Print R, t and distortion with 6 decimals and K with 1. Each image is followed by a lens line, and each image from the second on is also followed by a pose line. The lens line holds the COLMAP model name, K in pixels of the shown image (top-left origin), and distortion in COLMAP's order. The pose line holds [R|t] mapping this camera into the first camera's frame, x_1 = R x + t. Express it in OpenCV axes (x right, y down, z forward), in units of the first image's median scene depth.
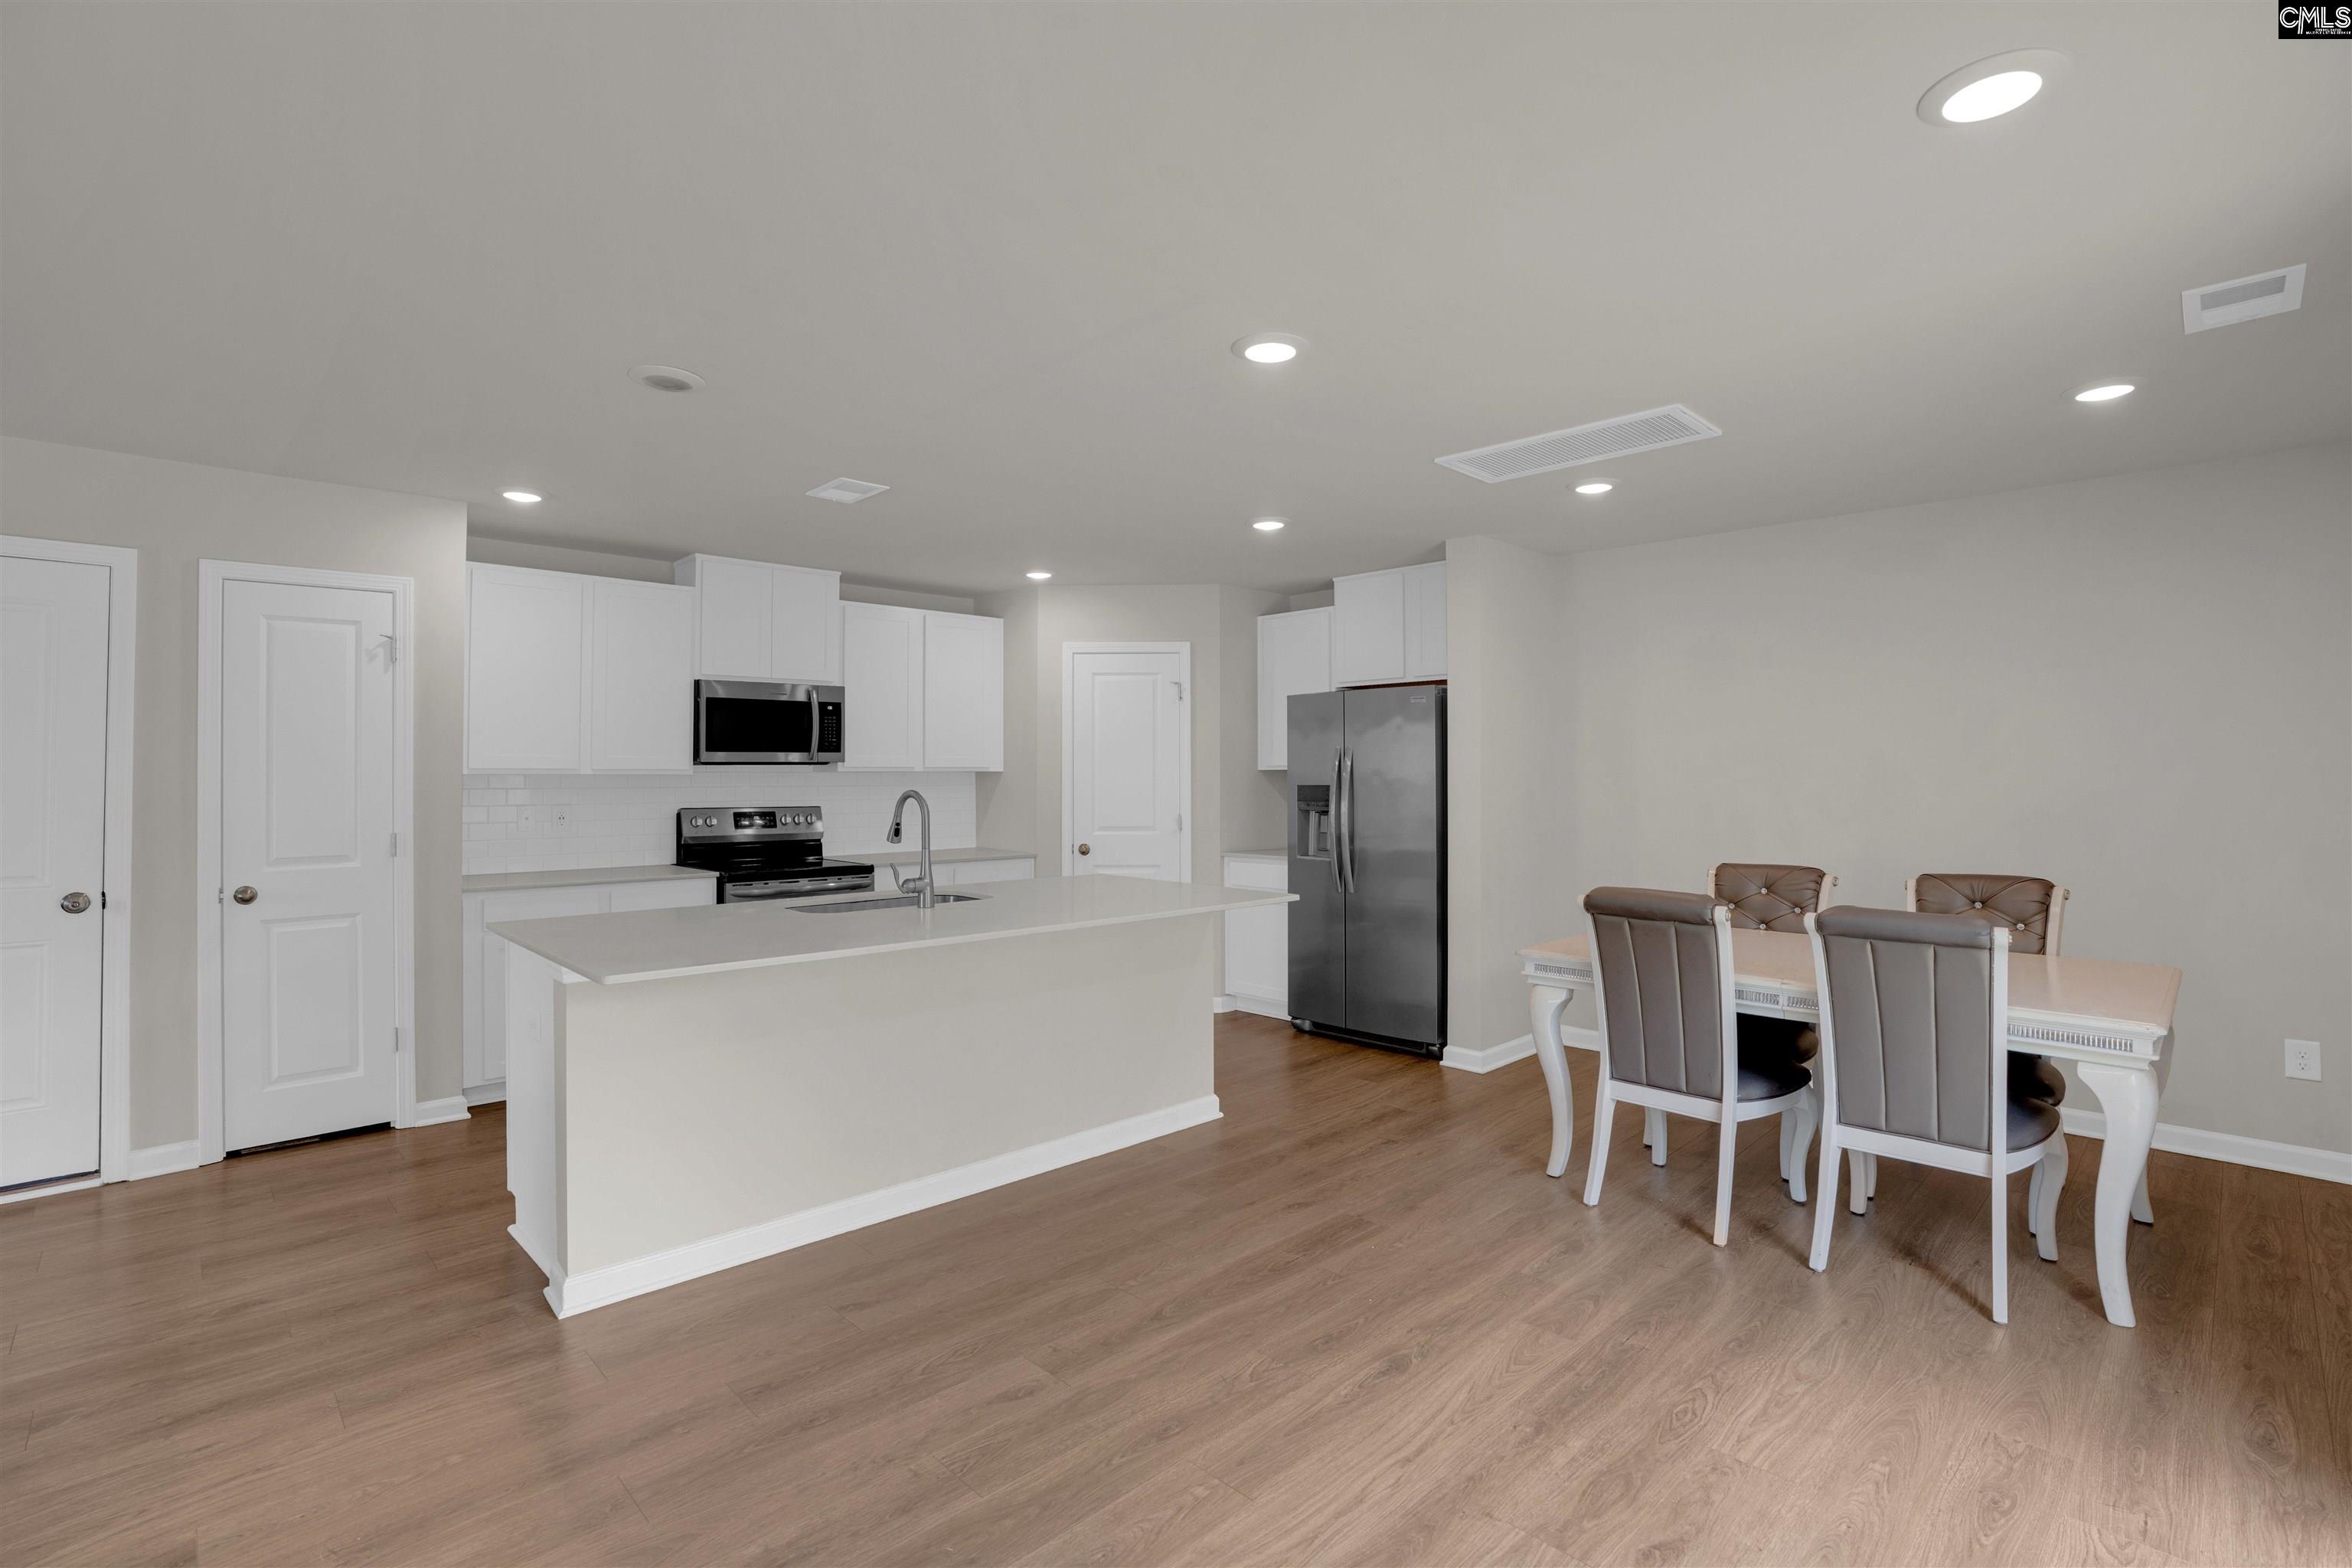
lens RADIAL K [[1087.6, 0, 1162.0], [0, 1087.6, 766.2], [0, 0, 1]] dist [-0.059691, 0.018374]
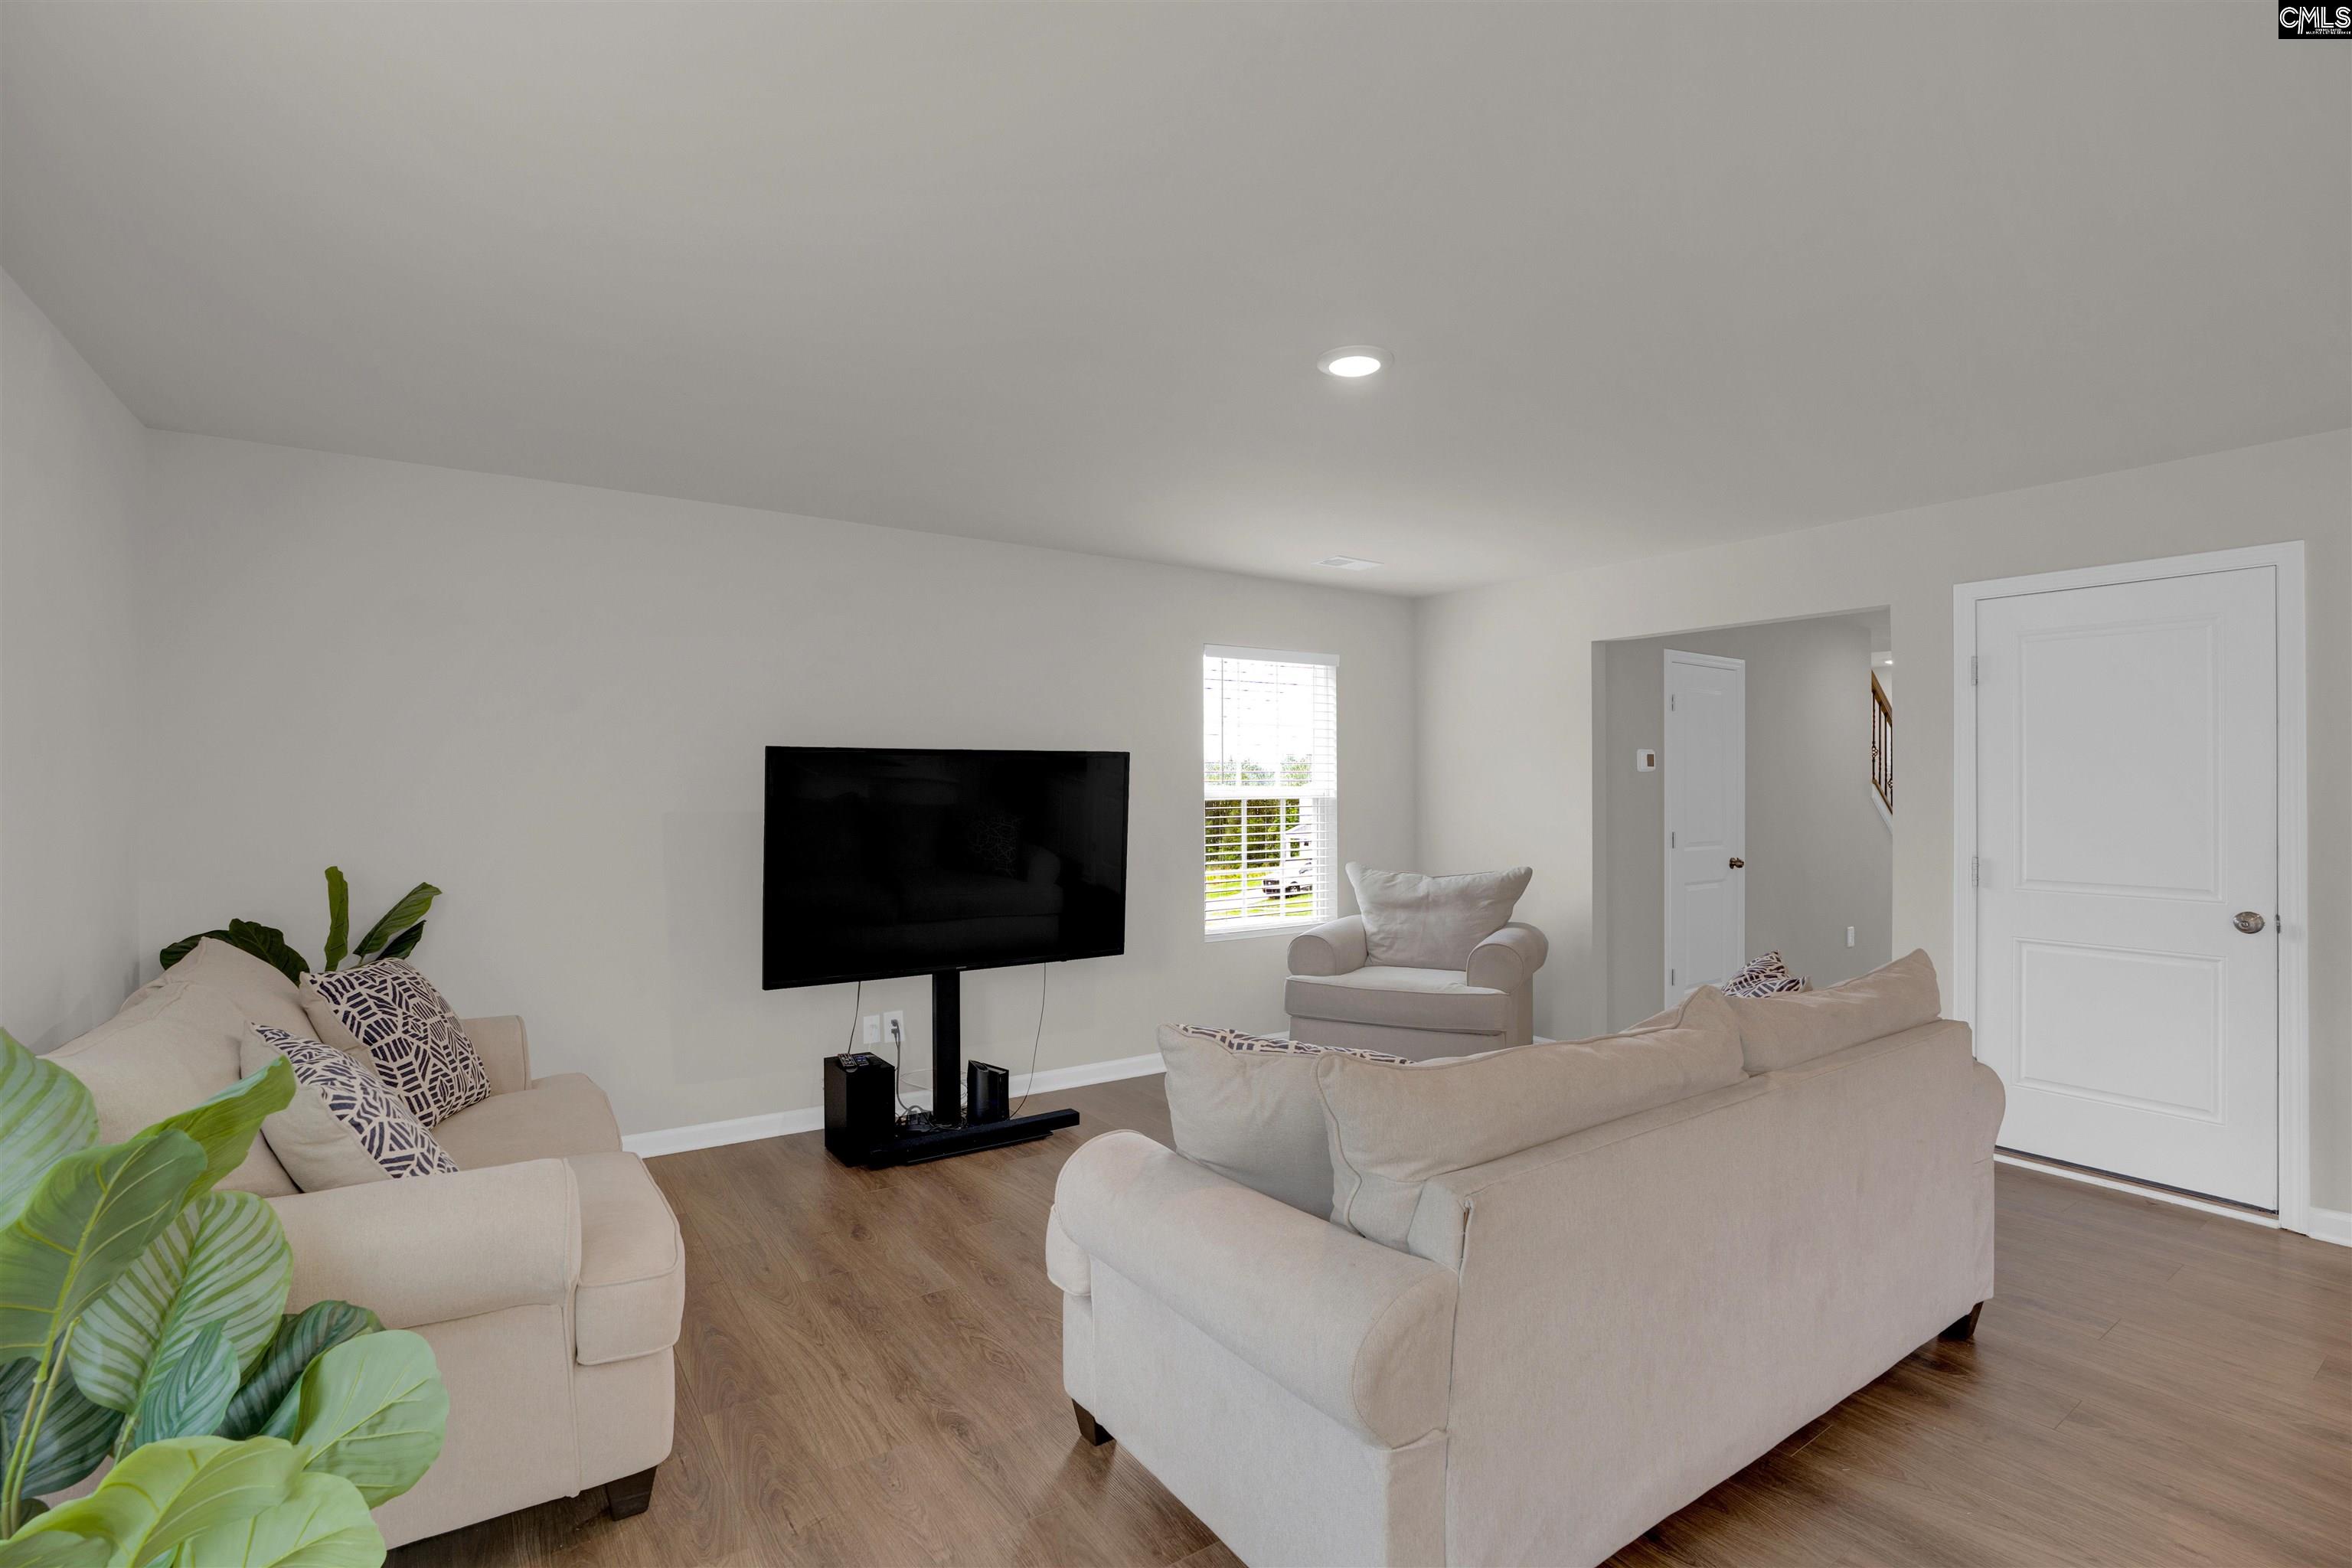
lens RADIAL K [[1079.4, 0, 1184.7], [0, 1079.4, 789.0], [0, 0, 1]] dist [-0.066356, 0.022364]
pose [[-0.161319, 0.002954, -0.986898, 0.034964], [0.006914, 0.999974, 0.001863, -0.000310], [0.986878, -0.006523, -0.161335, 0.131952]]
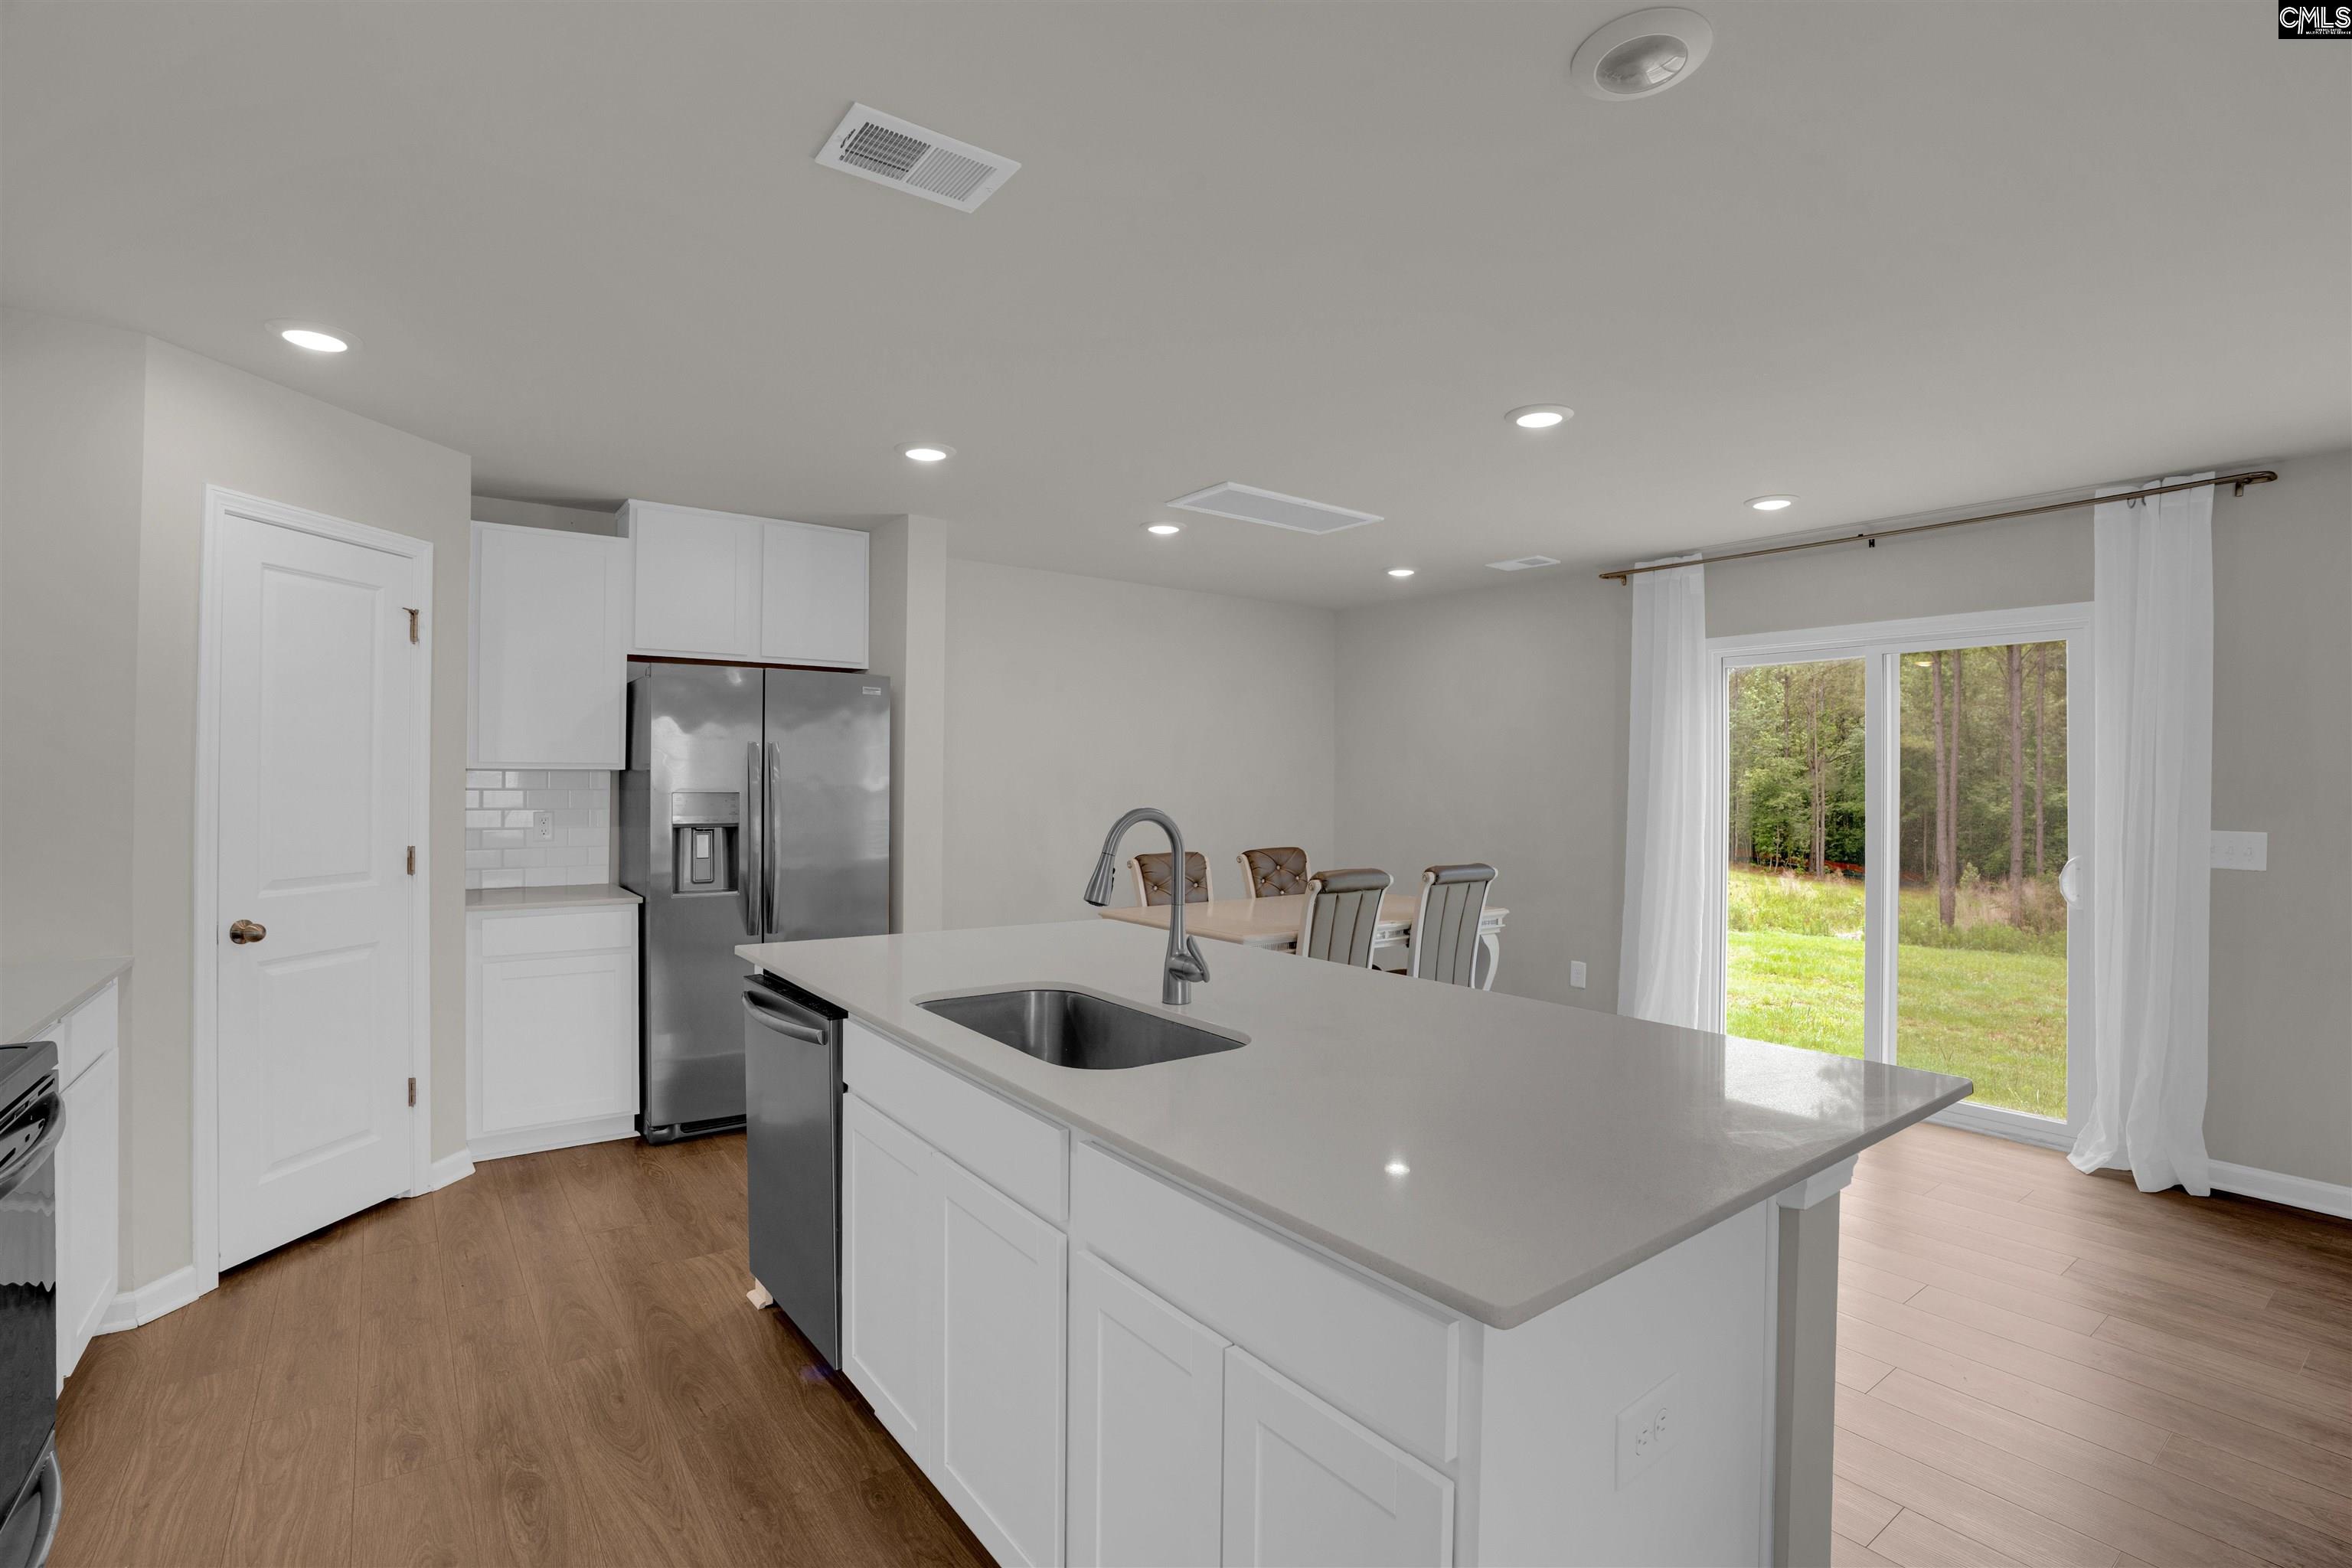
lens RADIAL K [[1068.5, 0, 1176.0], [0, 1068.5, 784.0], [0, 0, 1]] dist [-0.079781, 0.016871]
pose [[0.118193, 0.001522, 0.992989, -0.591997], [-0.016936, 0.999856, 0.000483, 0.006874], [-0.992846, -0.016874, 0.118202, 0.701593]]
